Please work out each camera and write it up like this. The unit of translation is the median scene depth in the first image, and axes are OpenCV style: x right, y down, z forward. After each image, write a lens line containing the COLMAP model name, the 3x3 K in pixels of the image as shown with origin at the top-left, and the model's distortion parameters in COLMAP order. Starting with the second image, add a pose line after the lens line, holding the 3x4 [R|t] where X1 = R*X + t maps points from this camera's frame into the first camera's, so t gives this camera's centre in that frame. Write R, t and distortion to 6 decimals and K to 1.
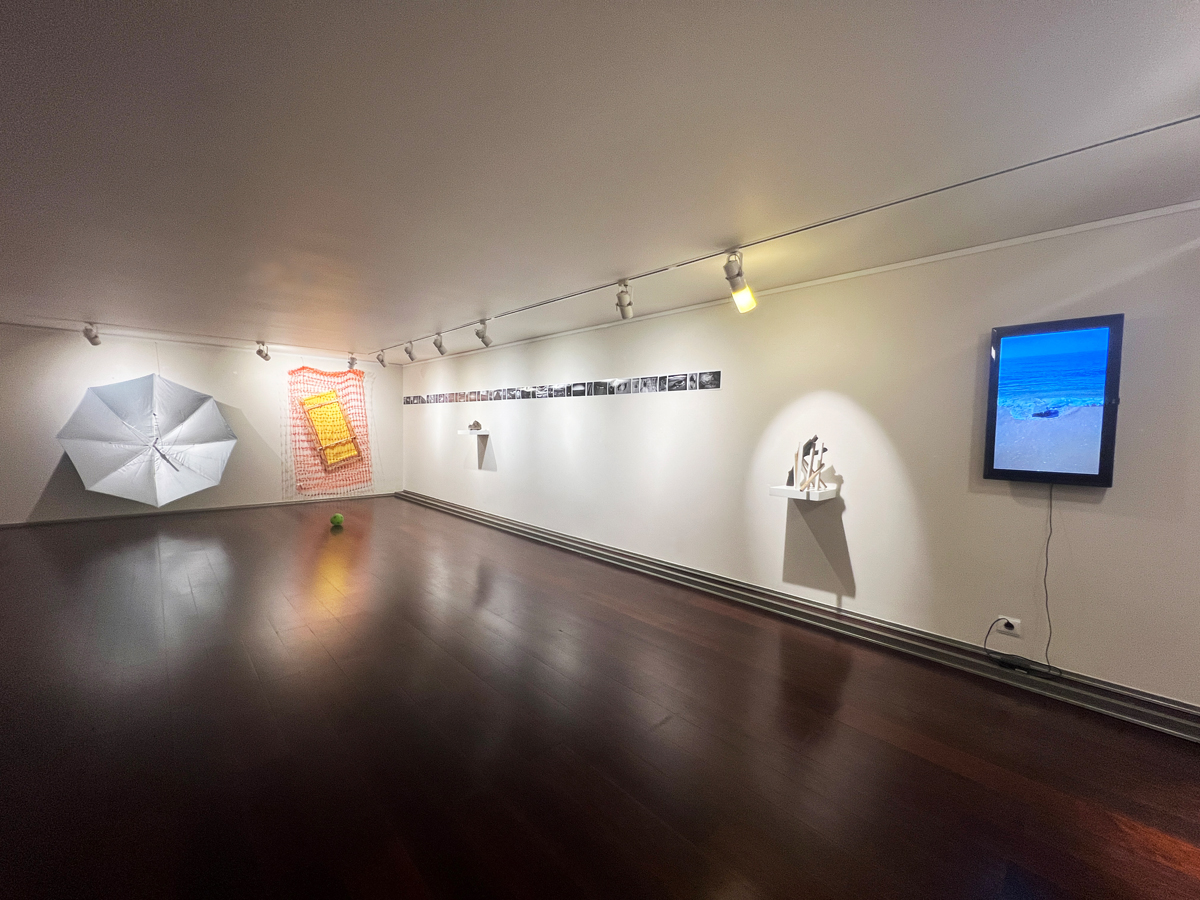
lens RADIAL K [[475.6, 0, 600.0], [0, 475.6, 450.0], [0, 0, 1]] dist [0.010673, -0.000073]
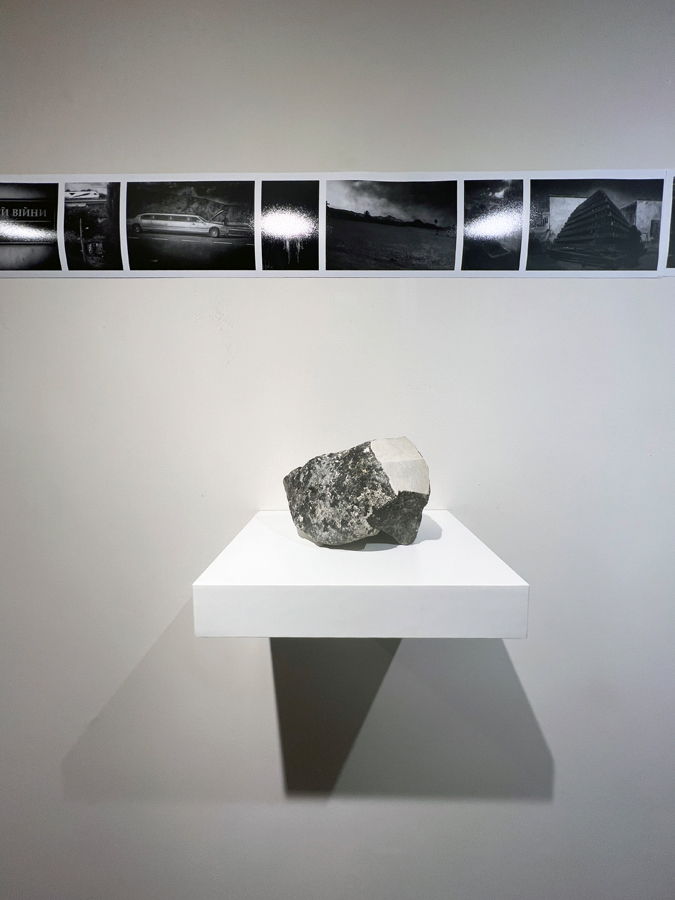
lens RADIAL K [[363.0, 0, 337.5], [0, 363.0, 450.0], [0, 0, 1]] dist [0.000410, 0.000054]
pose [[0.700727, -0.070379, 0.709950, -0.430494], [0.040566, 0.997443, 0.058839, -0.085237], [-0.712276, -0.012431, 0.701790, 1.271019]]
